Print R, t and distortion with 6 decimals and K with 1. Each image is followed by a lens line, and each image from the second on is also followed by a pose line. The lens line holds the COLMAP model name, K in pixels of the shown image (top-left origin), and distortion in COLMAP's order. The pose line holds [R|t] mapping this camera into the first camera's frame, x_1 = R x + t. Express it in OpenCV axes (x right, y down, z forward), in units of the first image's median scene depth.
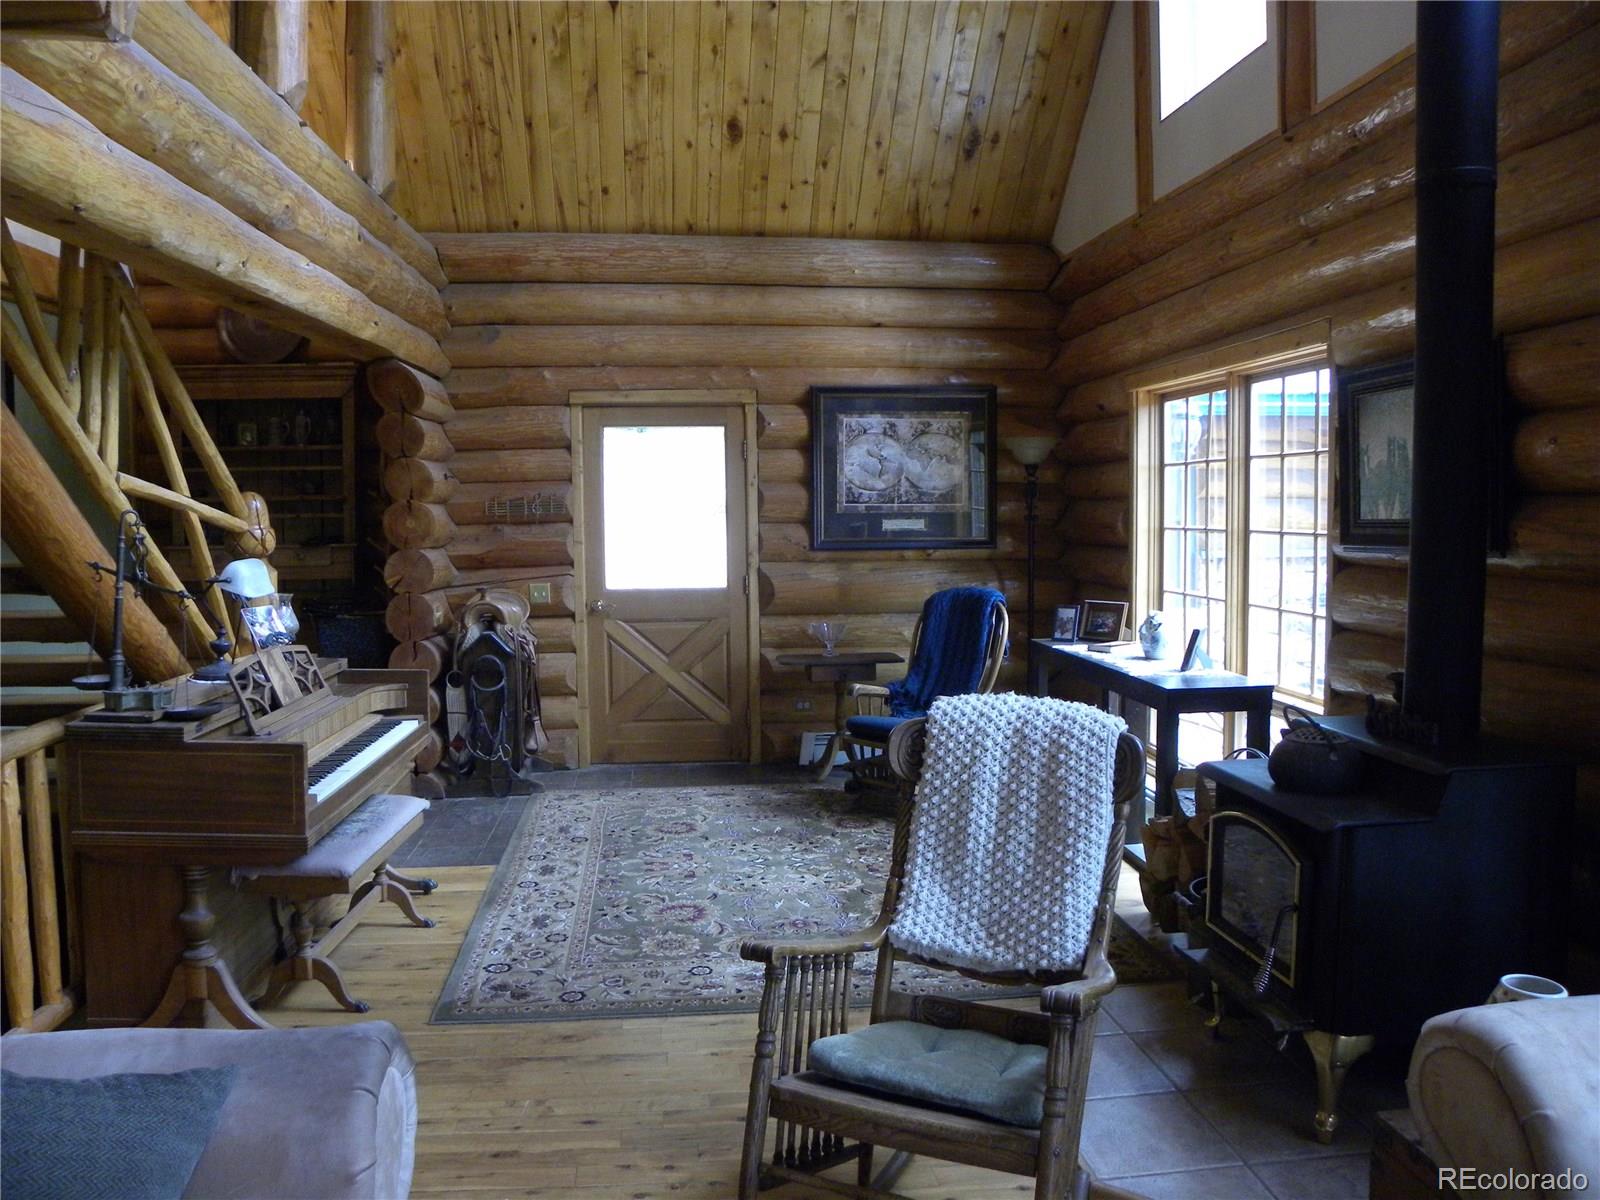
lens RADIAL K [[1210.5, 0, 787.8], [0, 1210.5, 579.7], [0, 0, 1]] dist [-0.152337, 0.096881]
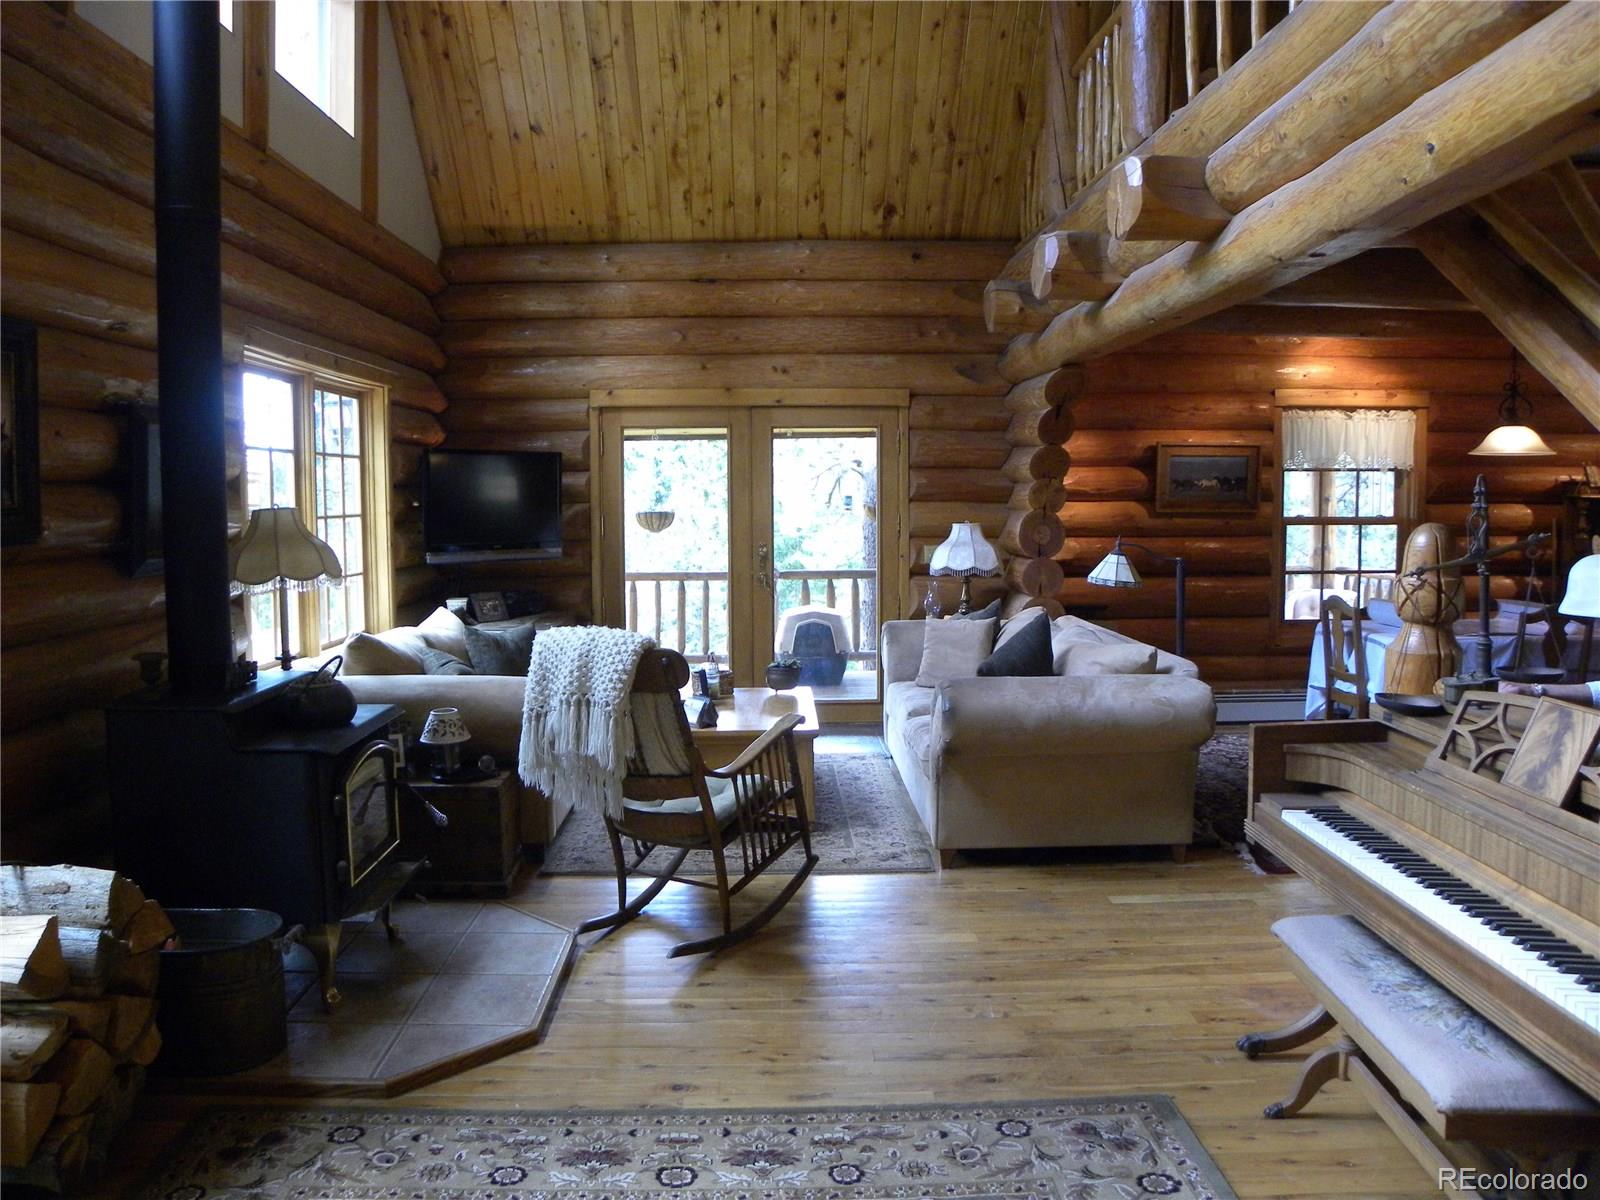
lens RADIAL K [[1210.5, 0, 787.8], [0, 1210.5, 579.7], [0, 0, 1]] dist [-0.152337, 0.096881]
pose [[-0.996302, 0.005228, 0.085757, -0.057015], [0.015875, 0.992163, 0.123938, -0.048285], [-0.084437, 0.124841, -0.988577, 0.933210]]
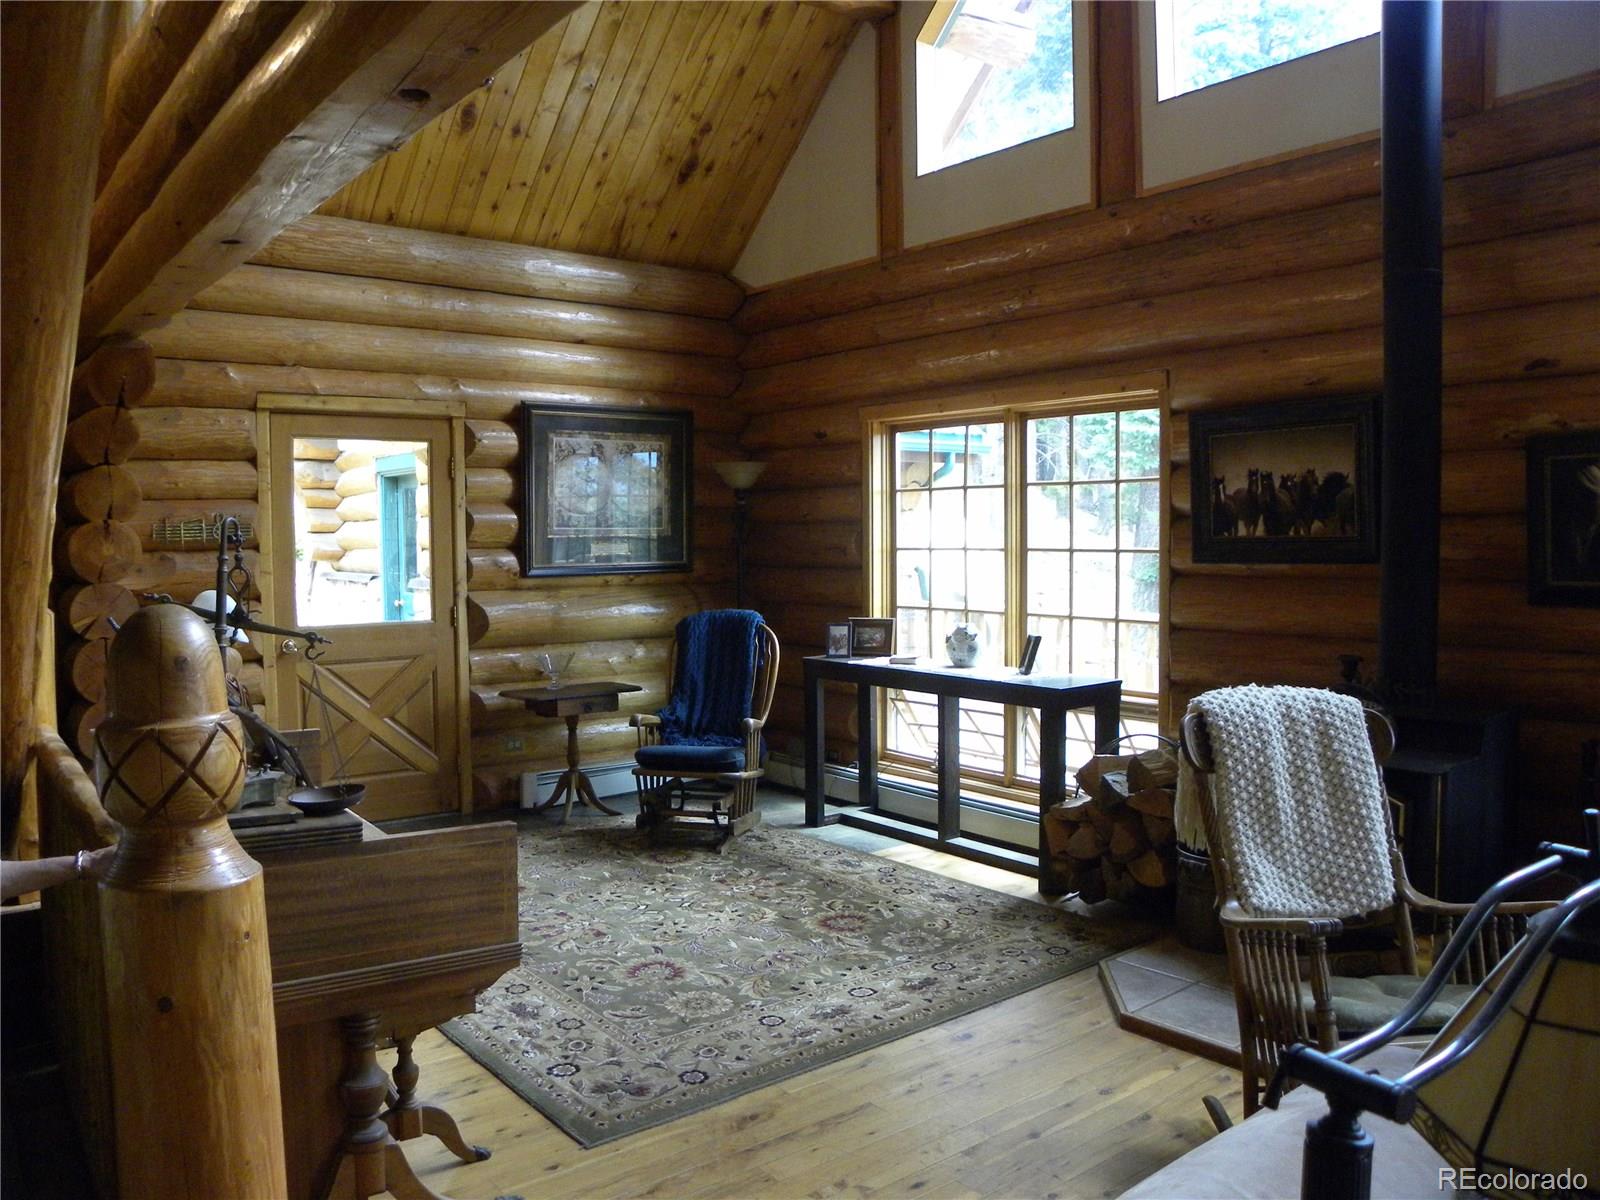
lens RADIAL K [[1210.5, 0, 787.8], [0, 1210.5, 579.7], [0, 0, 1]] dist [-0.152337, 0.096881]
pose [[0.845710, -0.018965, 0.533306, -0.319791], [0.032763, 0.999328, -0.016418, -0.000582], [-0.532637, 0.031358, 0.845763, 0.114033]]
